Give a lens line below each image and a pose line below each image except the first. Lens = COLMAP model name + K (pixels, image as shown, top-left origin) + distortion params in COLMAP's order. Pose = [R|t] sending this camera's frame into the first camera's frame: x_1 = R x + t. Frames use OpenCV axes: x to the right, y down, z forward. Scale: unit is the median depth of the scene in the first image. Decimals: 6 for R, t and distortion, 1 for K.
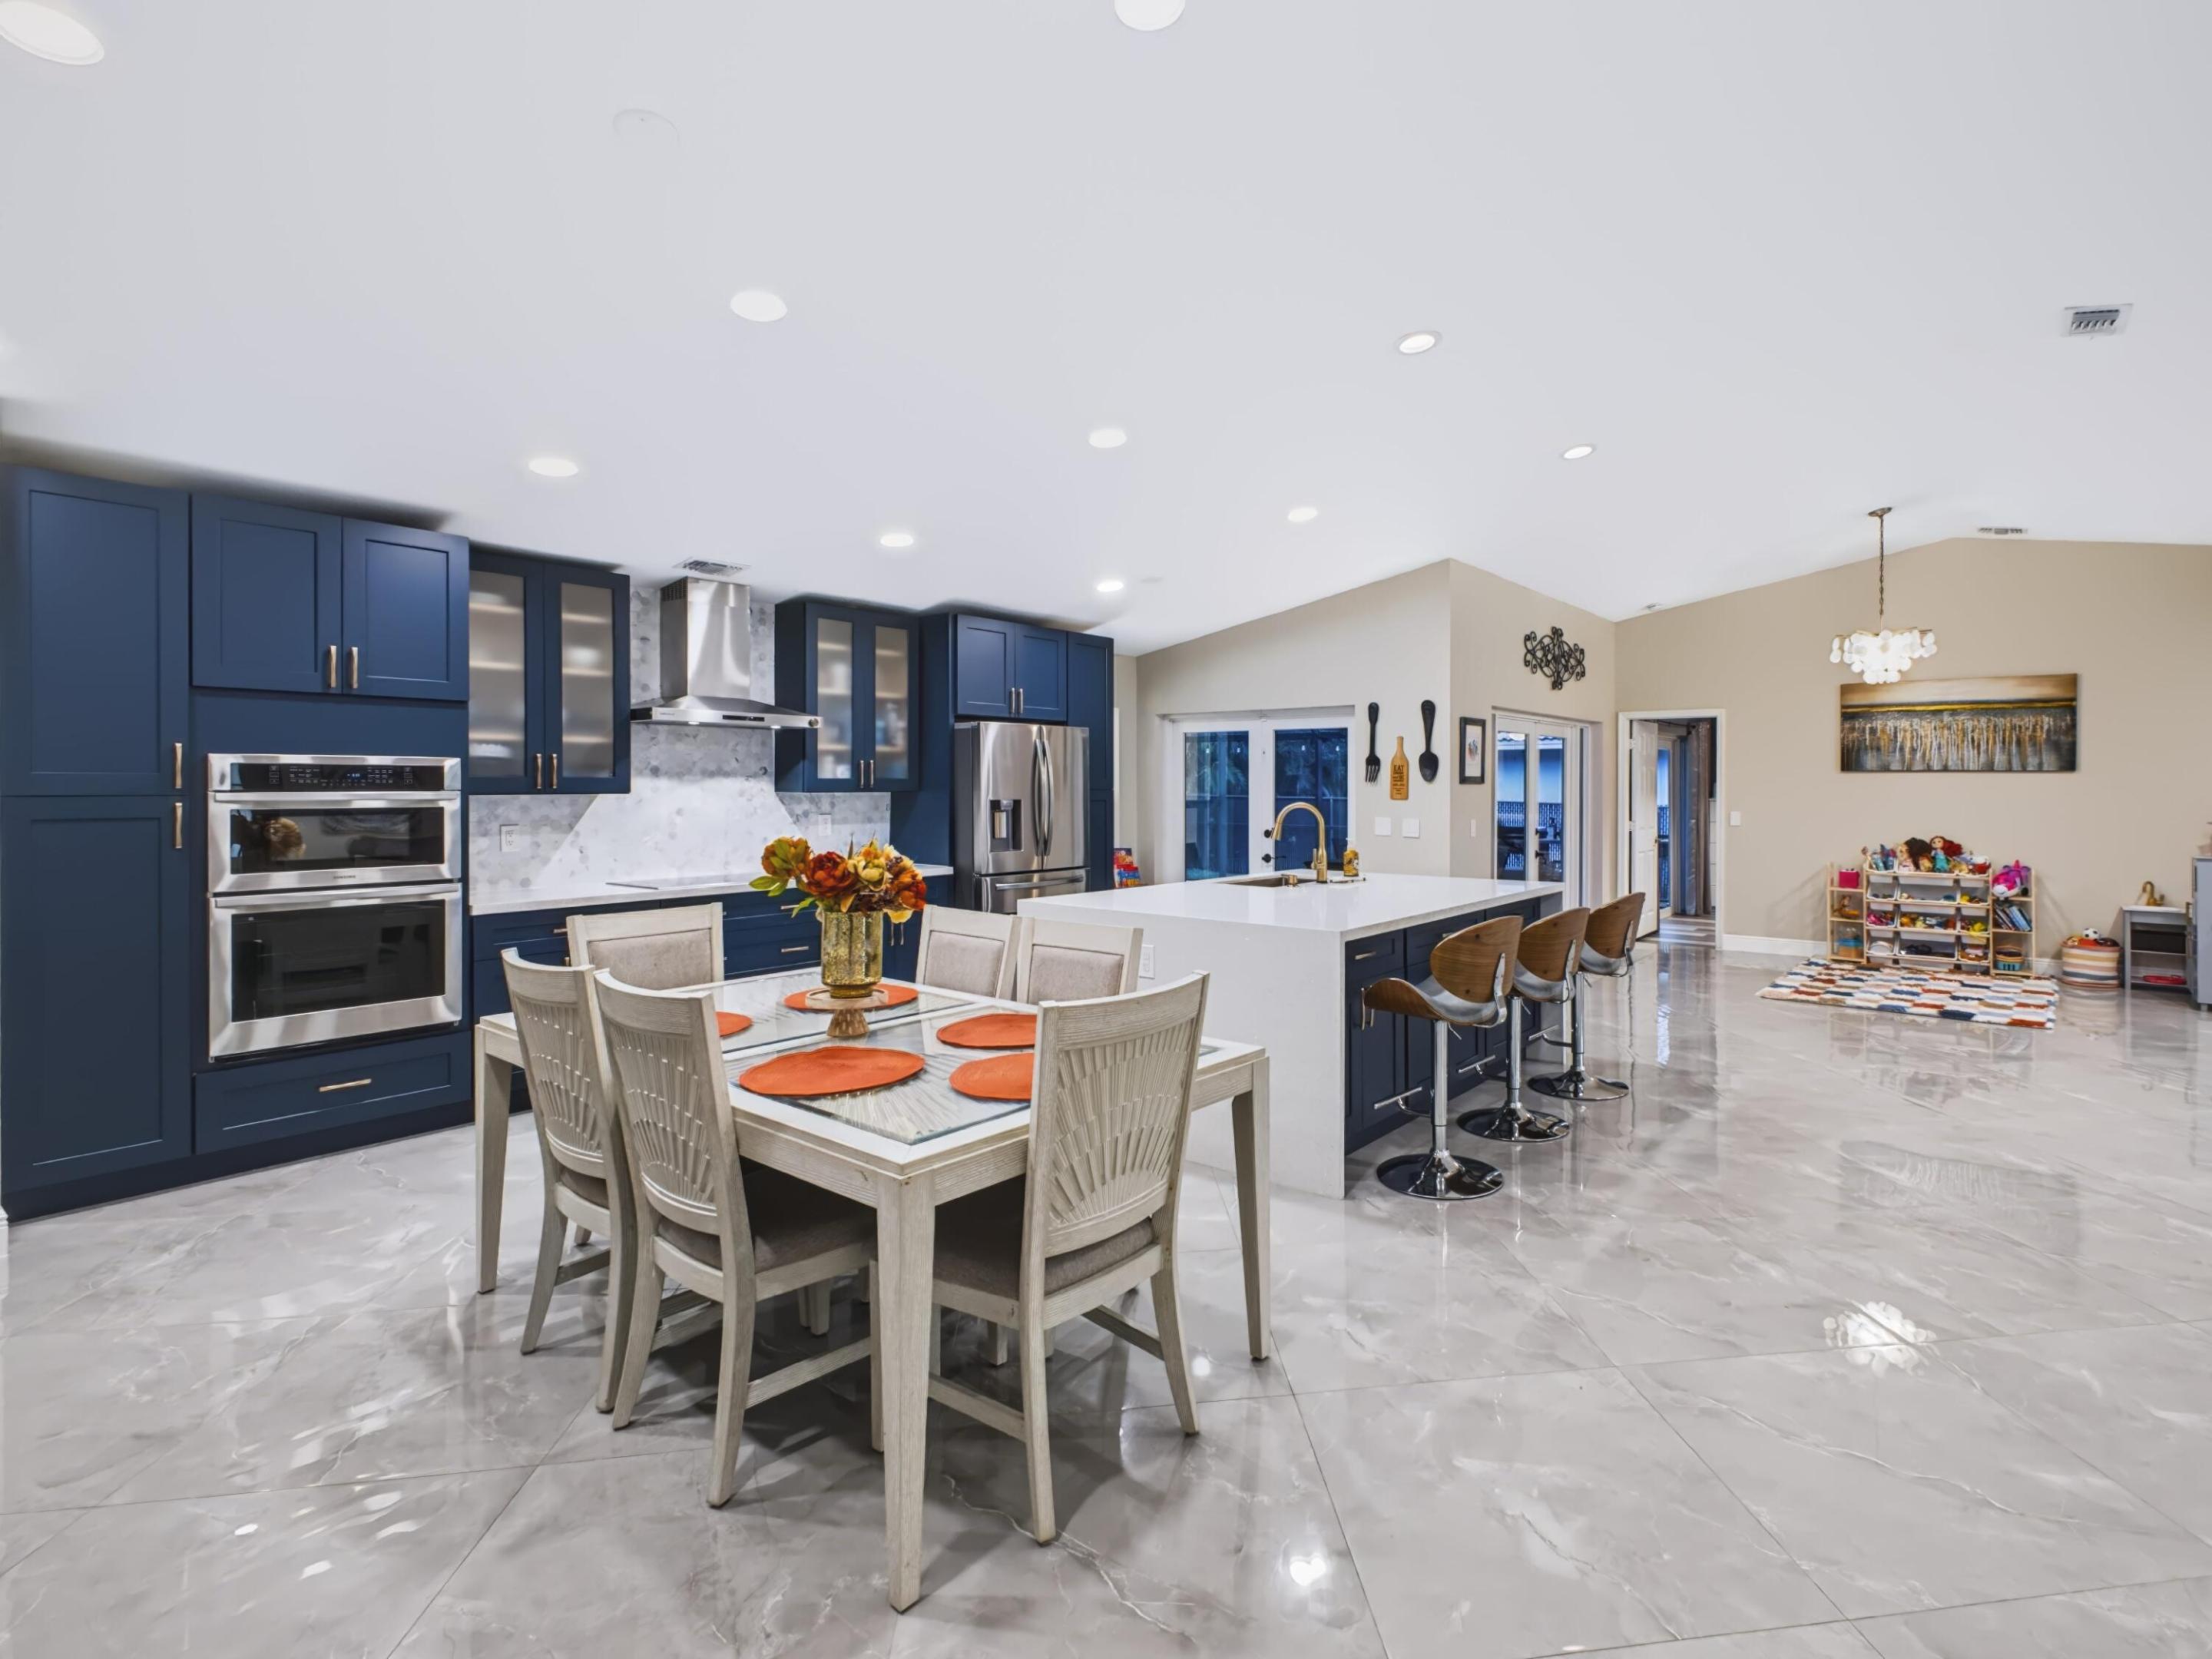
lens RADIAL K [[1080.5, 0, 1205.8], [0, 1080.5, 776.3], [0, 0, 1]] dist [0.016391, 0.001547]
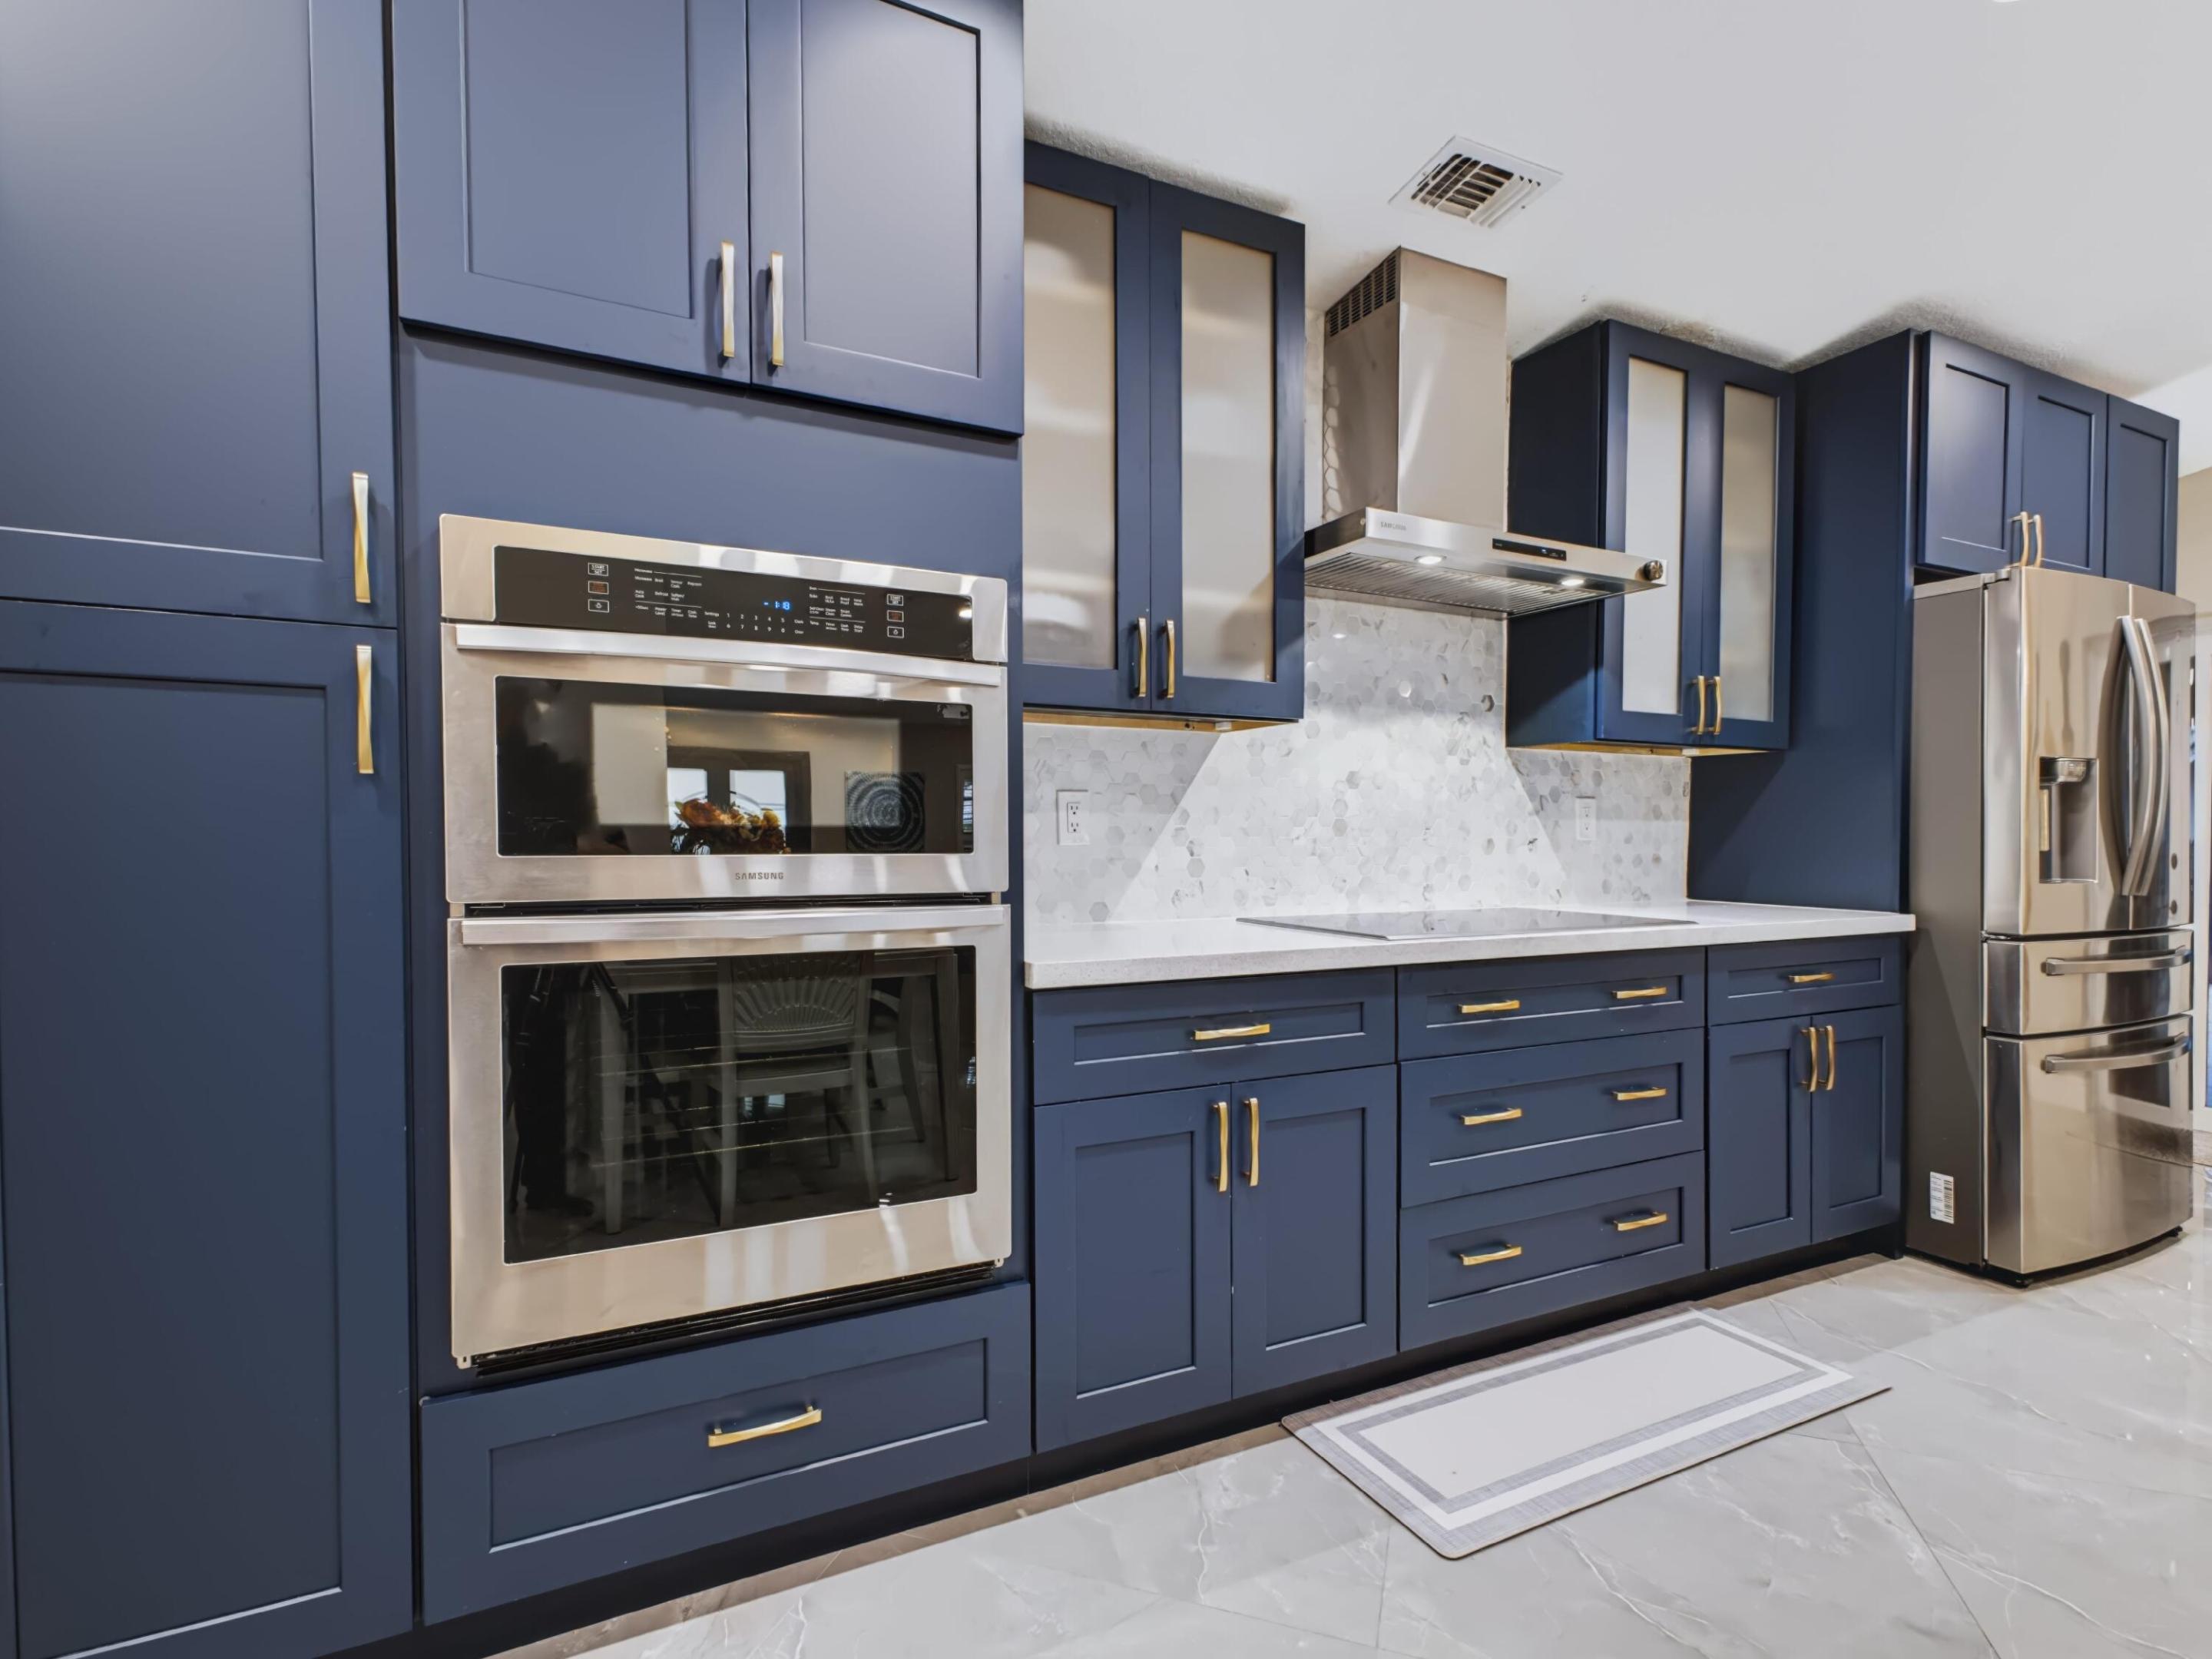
lens RADIAL K [[1080.5, 0, 1118.8], [0, 1080.5, 844.0], [0, 0, 1]] dist [0.016391, 0.001547]
pose [[0.905015, 0.010027, -0.425262, -0.413919], [-0.001952, 0.999810, 0.019419, 0.058386], [0.425376, -0.016745, 0.904862, 0.570872]]
